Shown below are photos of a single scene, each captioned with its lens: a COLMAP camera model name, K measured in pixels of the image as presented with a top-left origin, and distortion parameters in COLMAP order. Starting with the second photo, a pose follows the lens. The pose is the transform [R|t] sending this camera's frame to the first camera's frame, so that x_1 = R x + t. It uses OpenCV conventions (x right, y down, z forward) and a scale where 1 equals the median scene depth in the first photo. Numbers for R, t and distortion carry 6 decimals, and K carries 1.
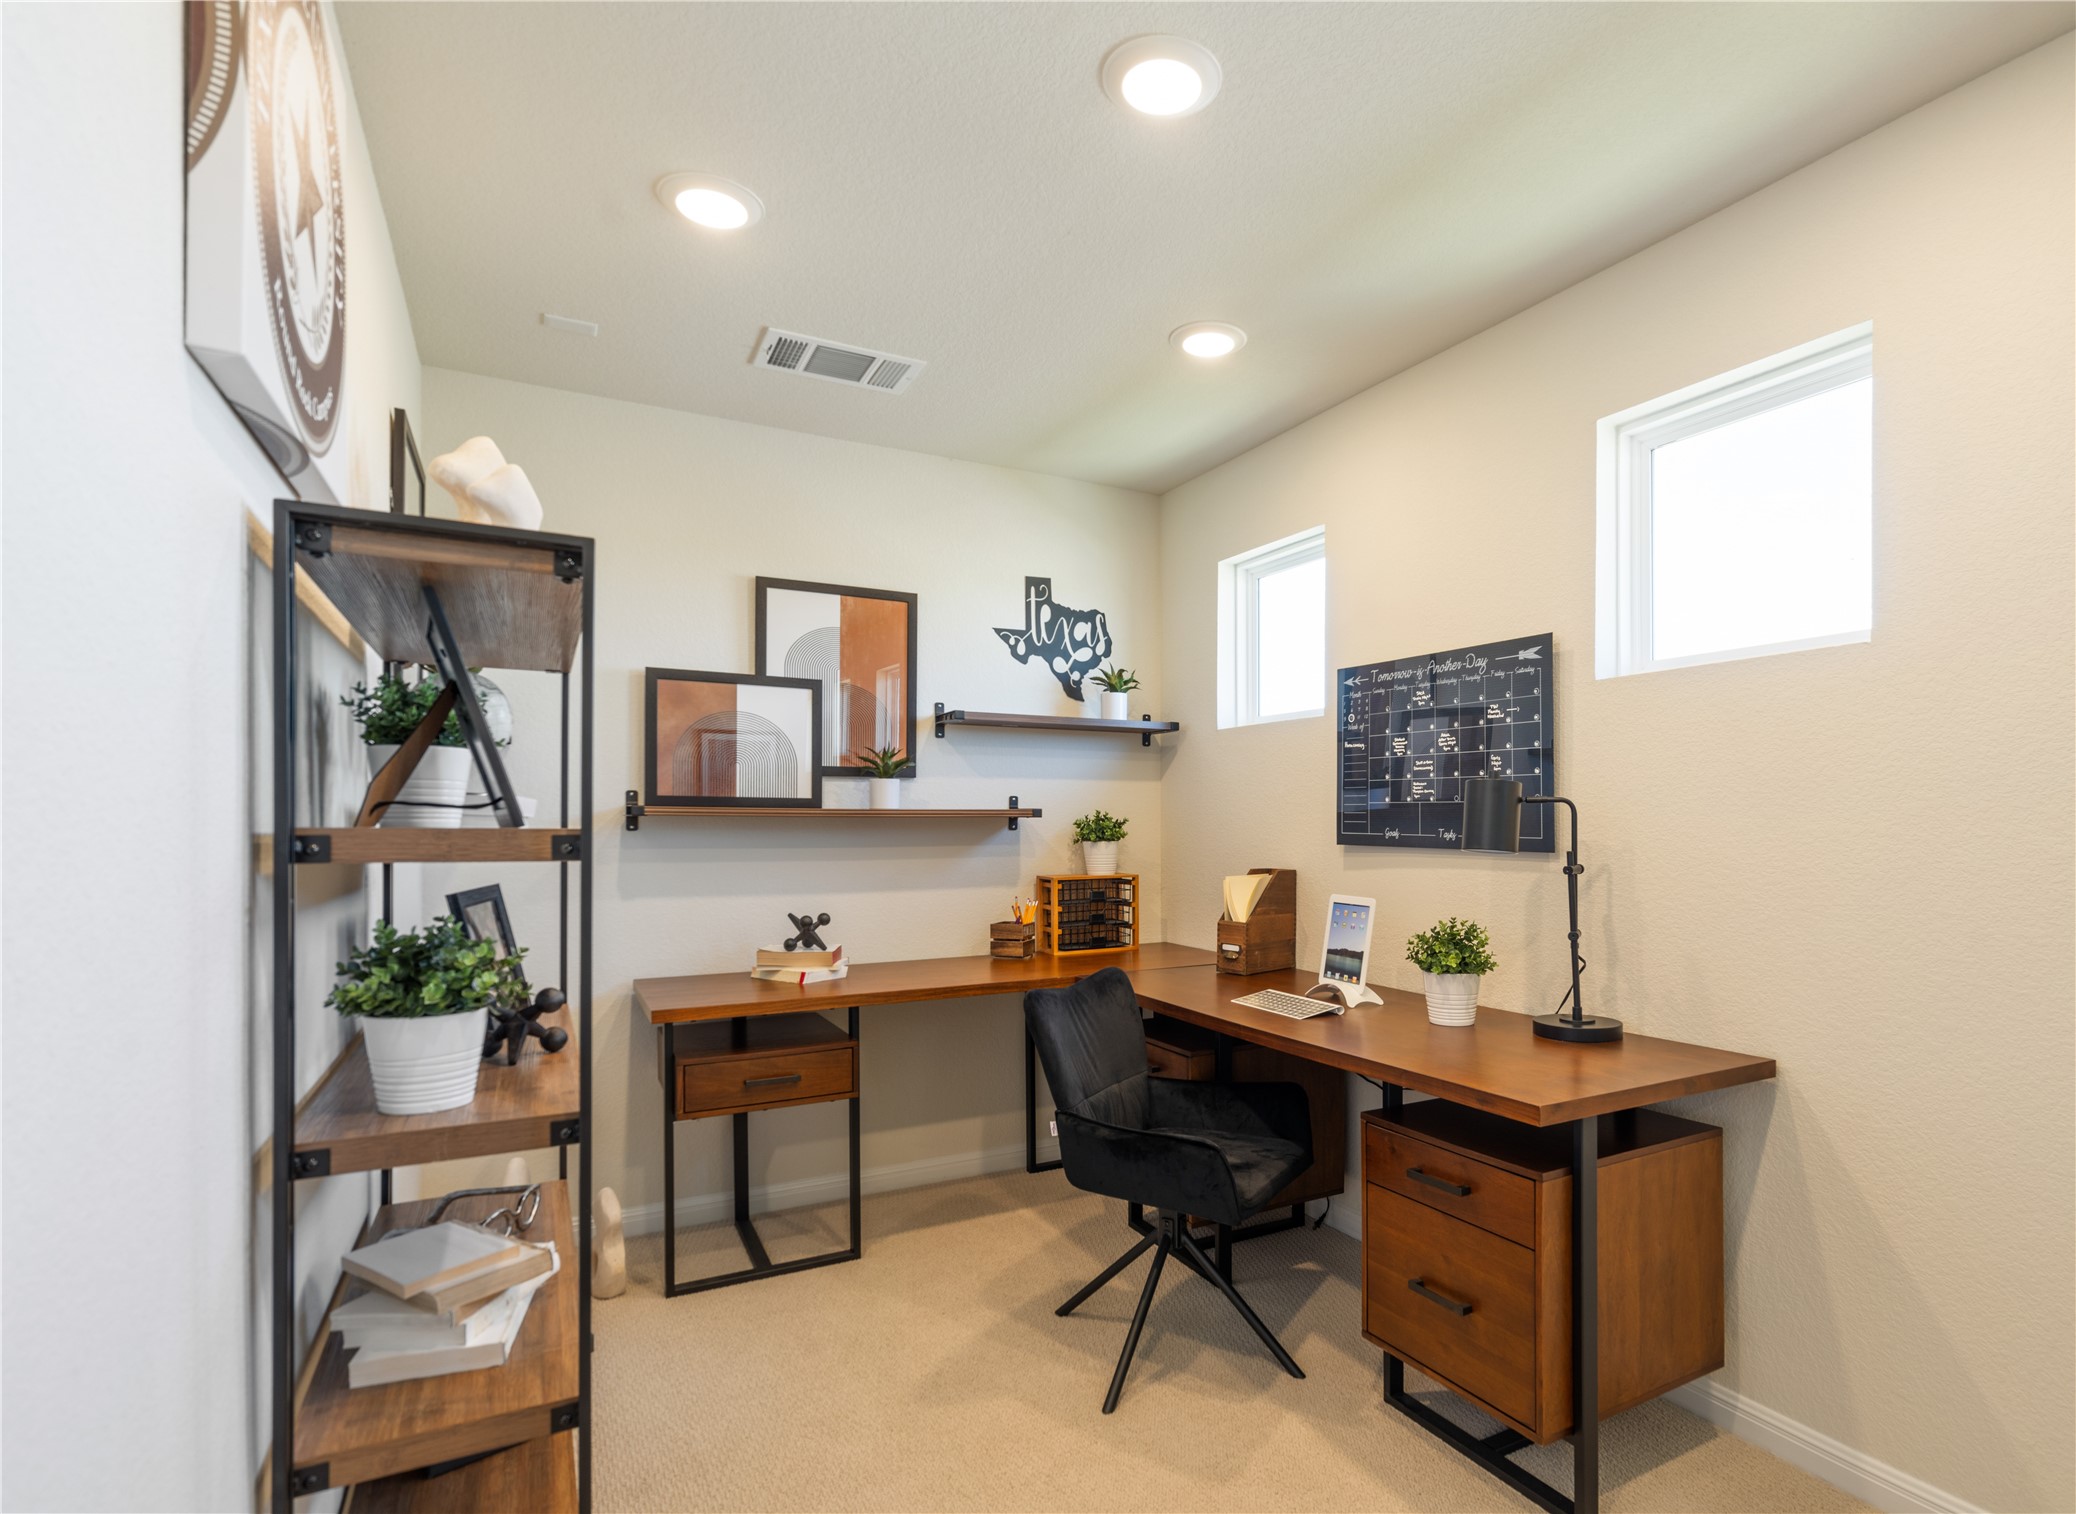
lens RADIAL K [[992.4, 0, 1040.3], [0, 992.4, 815.6], [0, 0, 1]] dist [-0.000295, -0.000025]
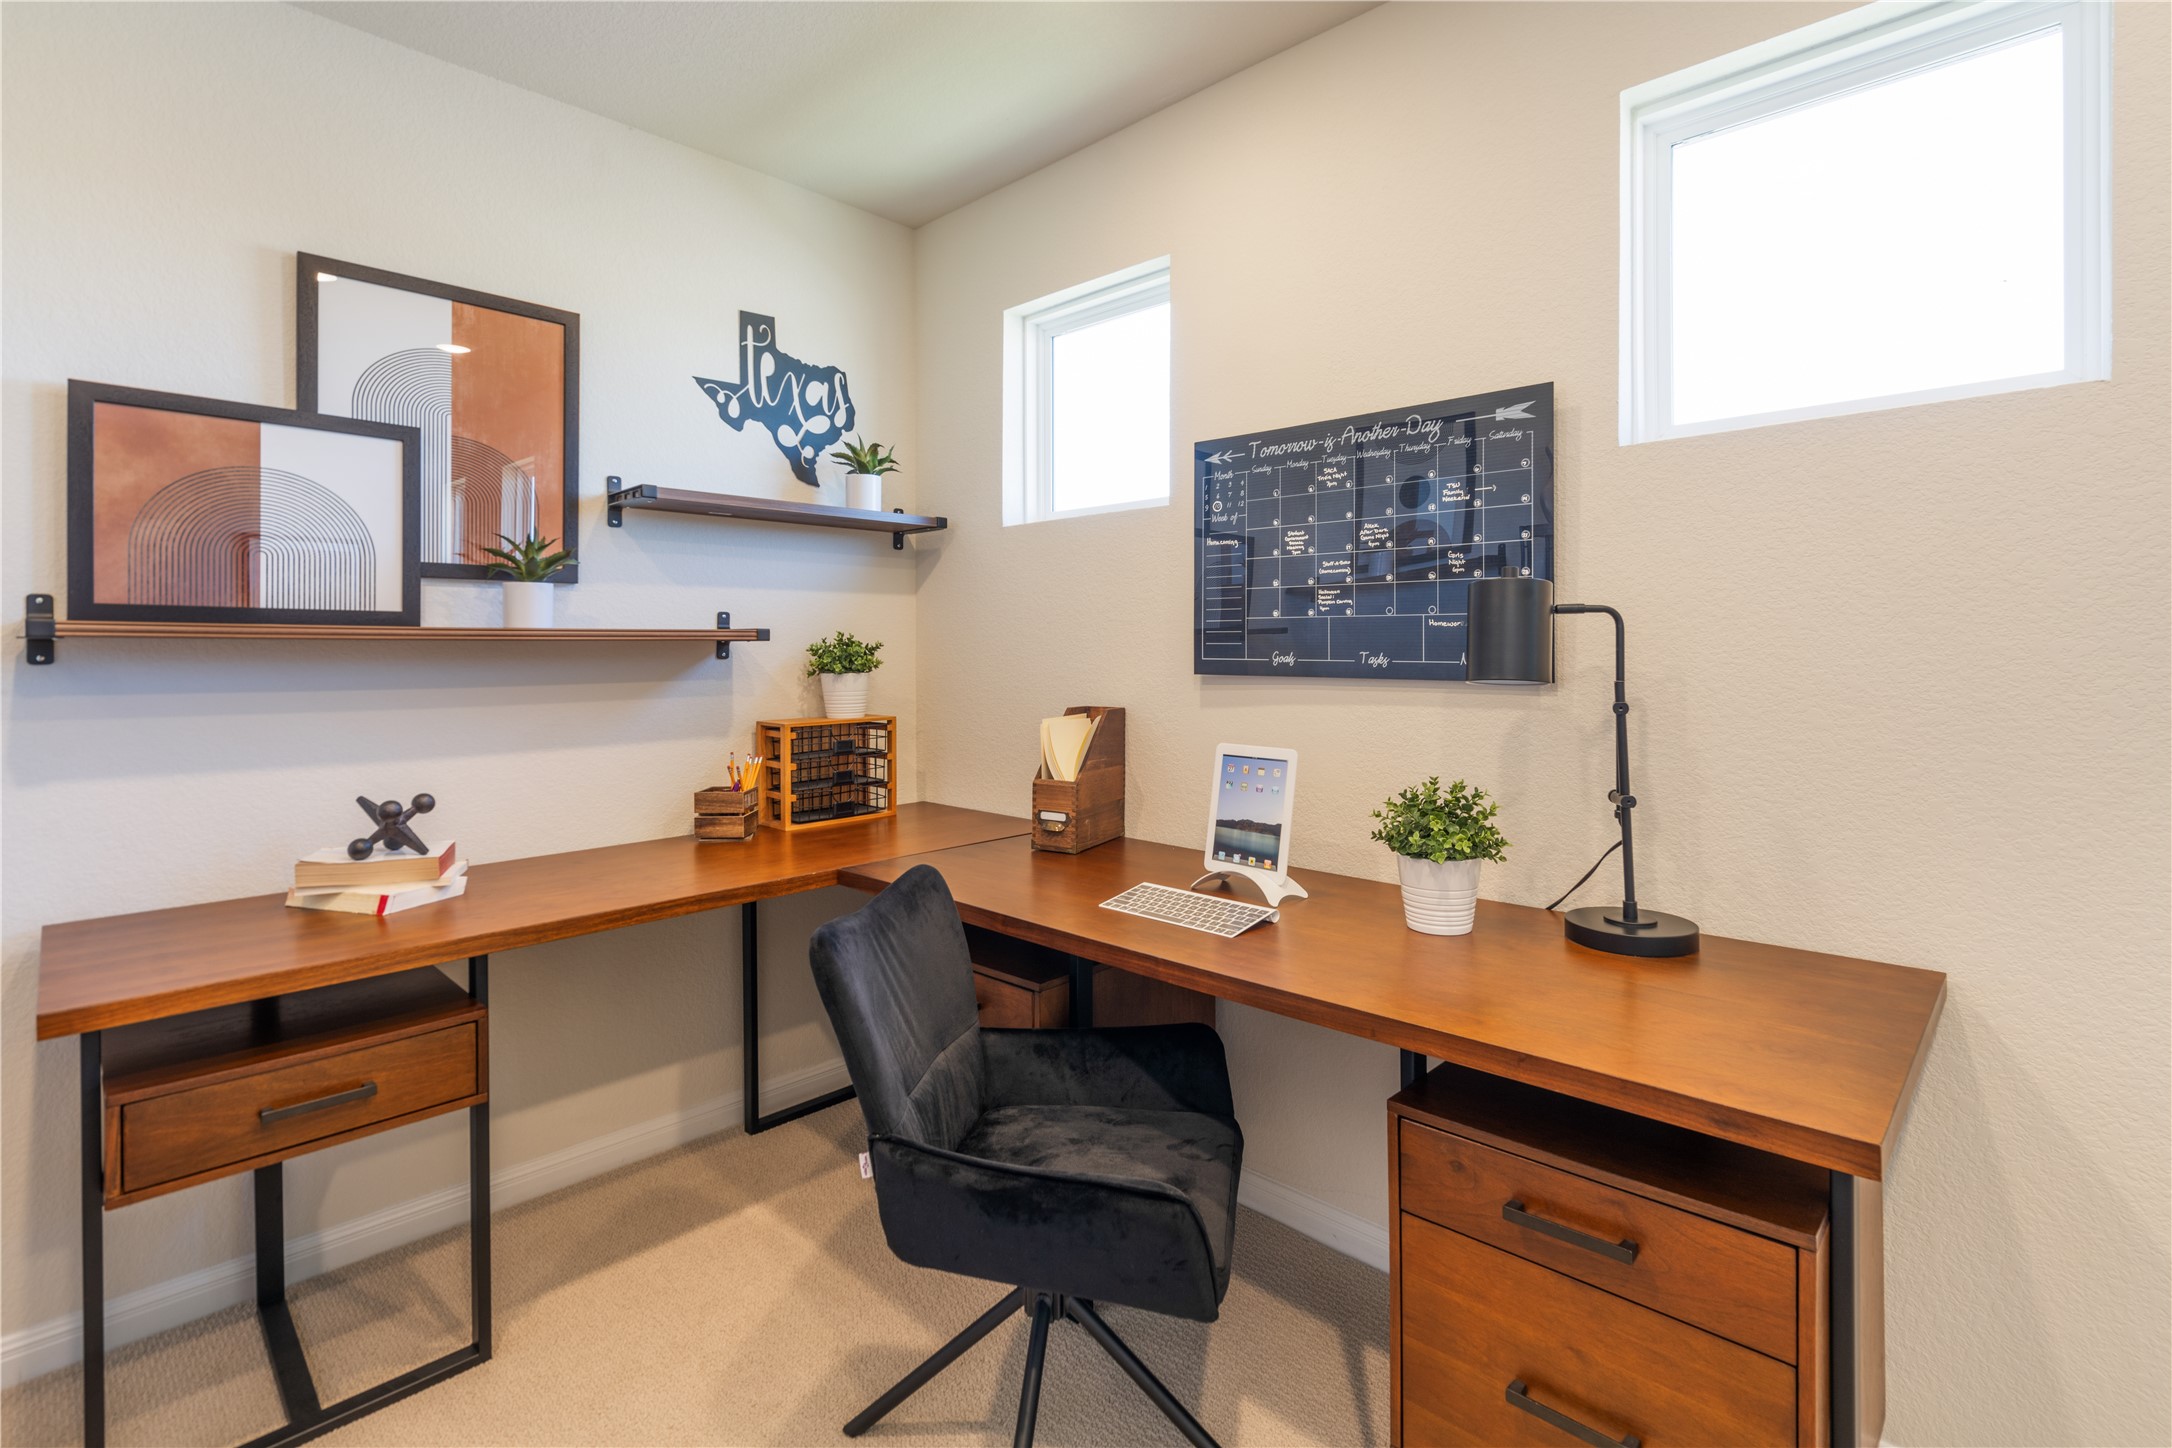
lens RADIAL K [[1031.9, 0, 1044.8], [0, 1031.9, 639.5], [0, 0, 1]] dist [-0.000488, 0.000103]
pose [[0.948431, -0.001766, 0.316980, -0.051839], [0.002983, 0.999990, -0.003354, 0.004399], [-0.316971, 0.004126, 0.948426, 0.255168]]
